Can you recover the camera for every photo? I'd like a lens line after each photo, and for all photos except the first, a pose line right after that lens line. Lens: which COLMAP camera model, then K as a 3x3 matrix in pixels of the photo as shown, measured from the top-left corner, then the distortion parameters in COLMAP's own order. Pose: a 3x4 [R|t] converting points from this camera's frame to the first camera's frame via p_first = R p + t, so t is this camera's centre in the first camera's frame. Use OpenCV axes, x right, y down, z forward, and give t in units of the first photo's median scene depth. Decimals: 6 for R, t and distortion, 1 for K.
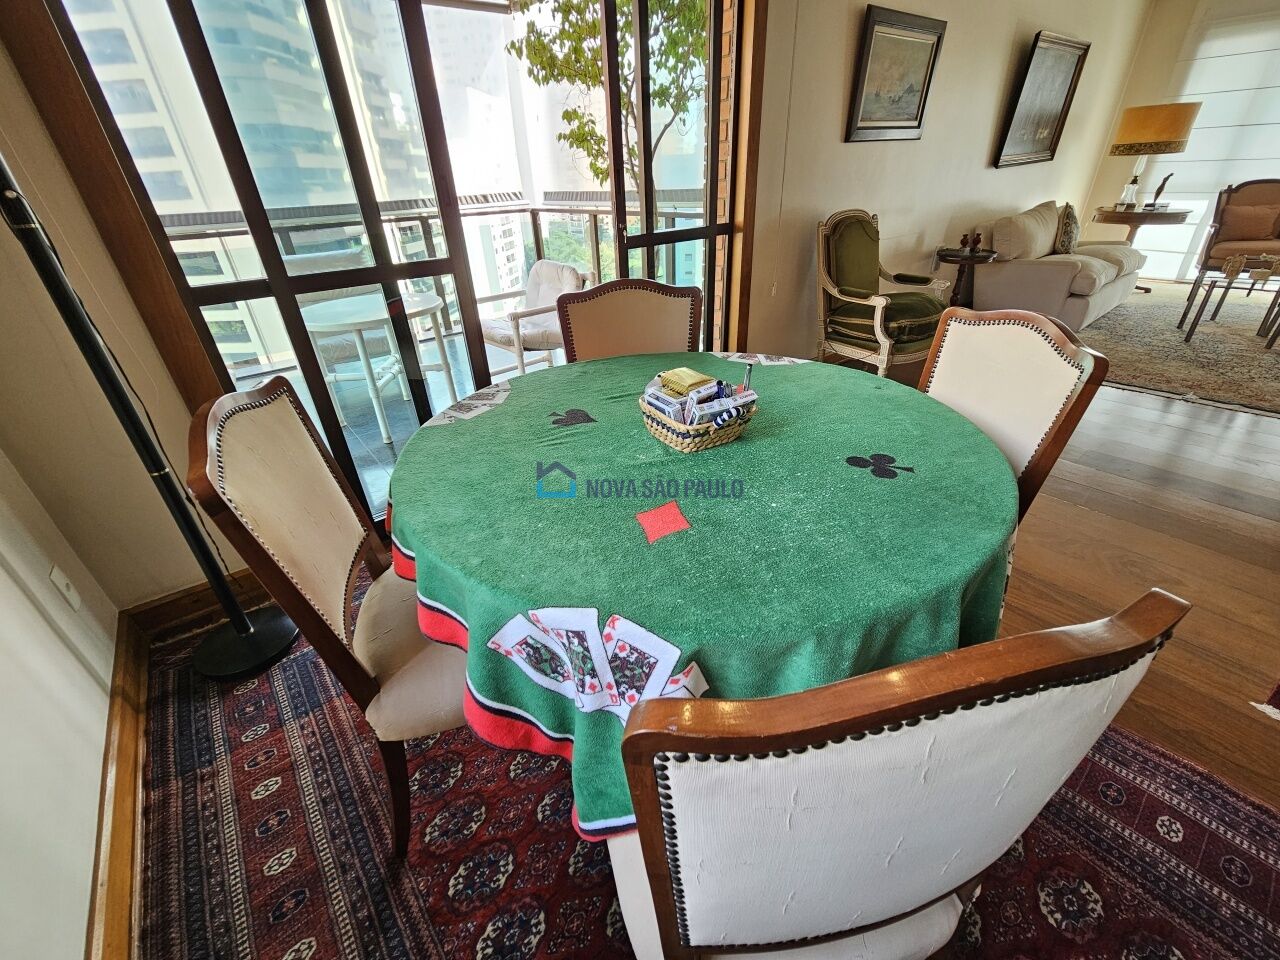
lens RADIAL K [[524.2, 0, 640.0], [0, 524.2, 471.4], [0, 0, 1]] dist [0.001210, -0.000594]
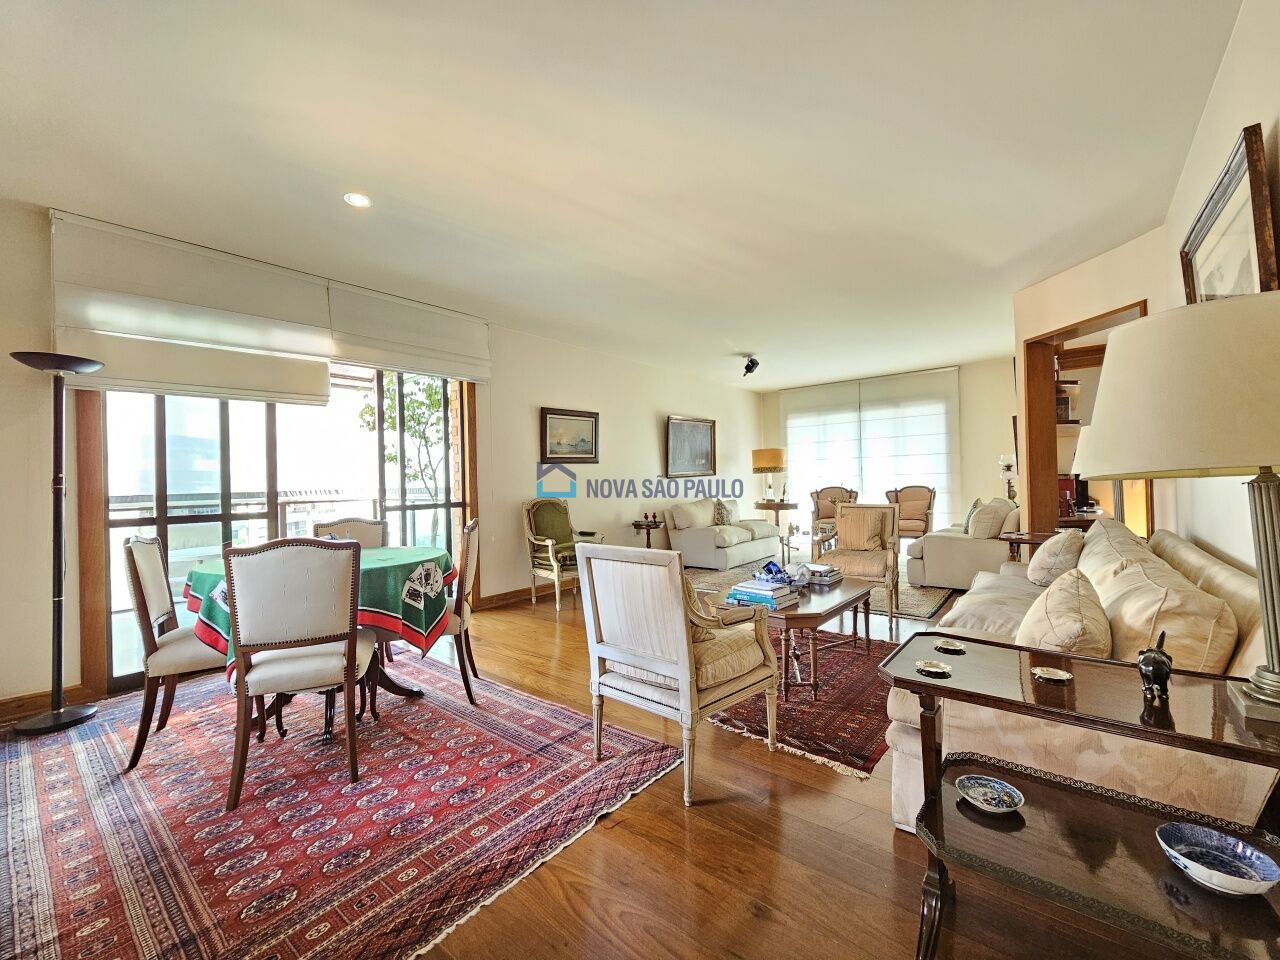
lens RADIAL K [[524.2, 0, 651.5], [0, 524.2, 471.9], [0, 0, 1]] dist [0.001210, -0.000594]
pose [[0.977023, 0.016361, 0.212504, 0.257400], [0.094465, 0.860526, -0.500571, 0.236620], [-0.191055, 0.509143, 0.839209, -0.405437]]
